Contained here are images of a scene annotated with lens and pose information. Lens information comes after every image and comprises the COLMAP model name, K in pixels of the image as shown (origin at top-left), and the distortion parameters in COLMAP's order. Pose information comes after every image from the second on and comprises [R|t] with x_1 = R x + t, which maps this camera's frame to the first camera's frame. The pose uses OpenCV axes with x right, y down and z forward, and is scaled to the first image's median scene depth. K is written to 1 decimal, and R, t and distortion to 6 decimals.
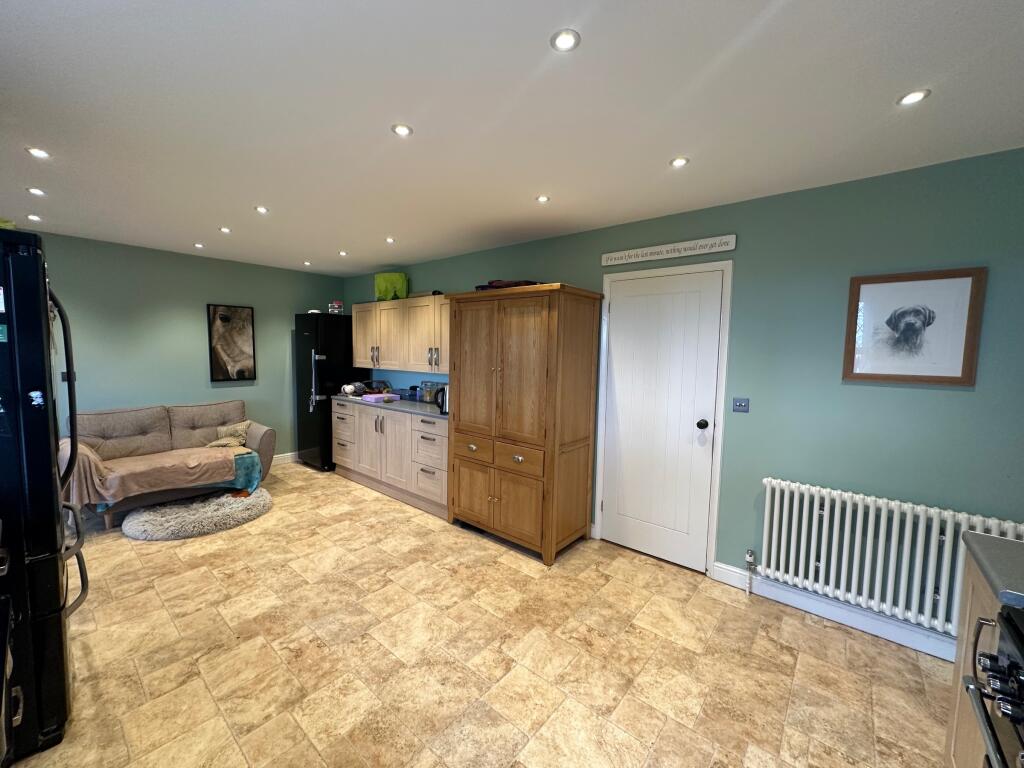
lens RADIAL K [[408.8, 0, 510.6], [0, 408.8, 380.7], [0, 0, 1]] dist [-0.000607, 0.000045]
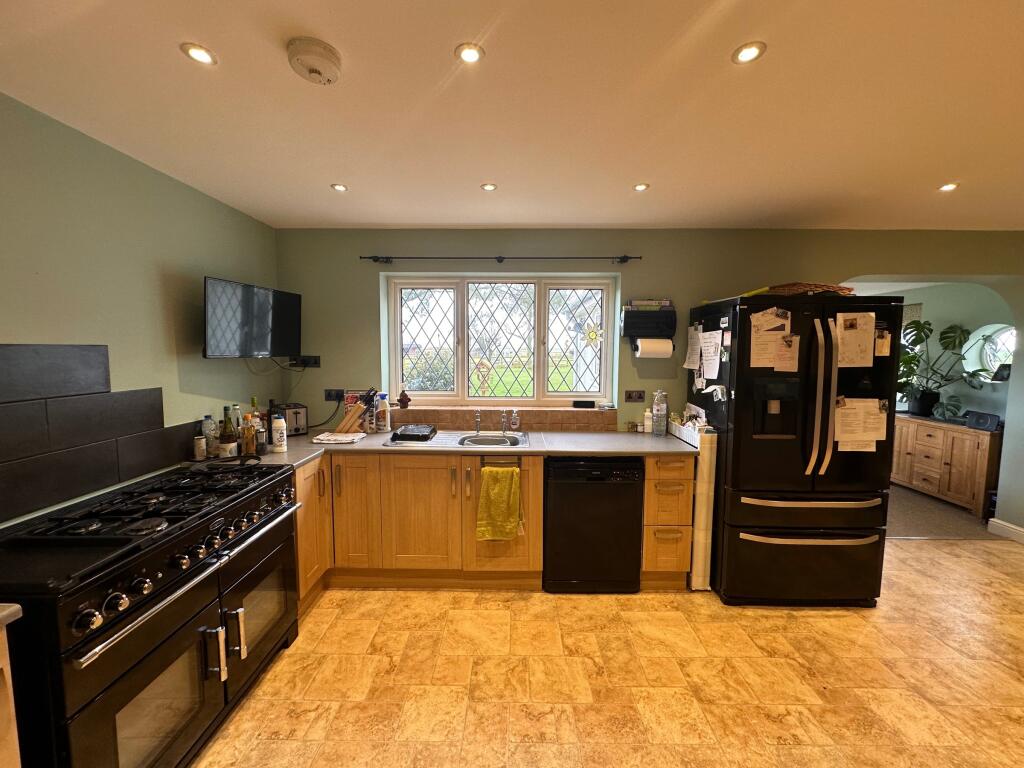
lens RADIAL K [[408.8, 0, 511.9], [0, 408.8, 383.2], [0, 0, 1]] dist [-0.000607, 0.000045]
pose [[-0.768687, 0.029583, -0.638940, 0.483270], [-0.067631, 0.989571, 0.127181, -0.121417], [0.636039, 0.140974, -0.758670, 1.317794]]
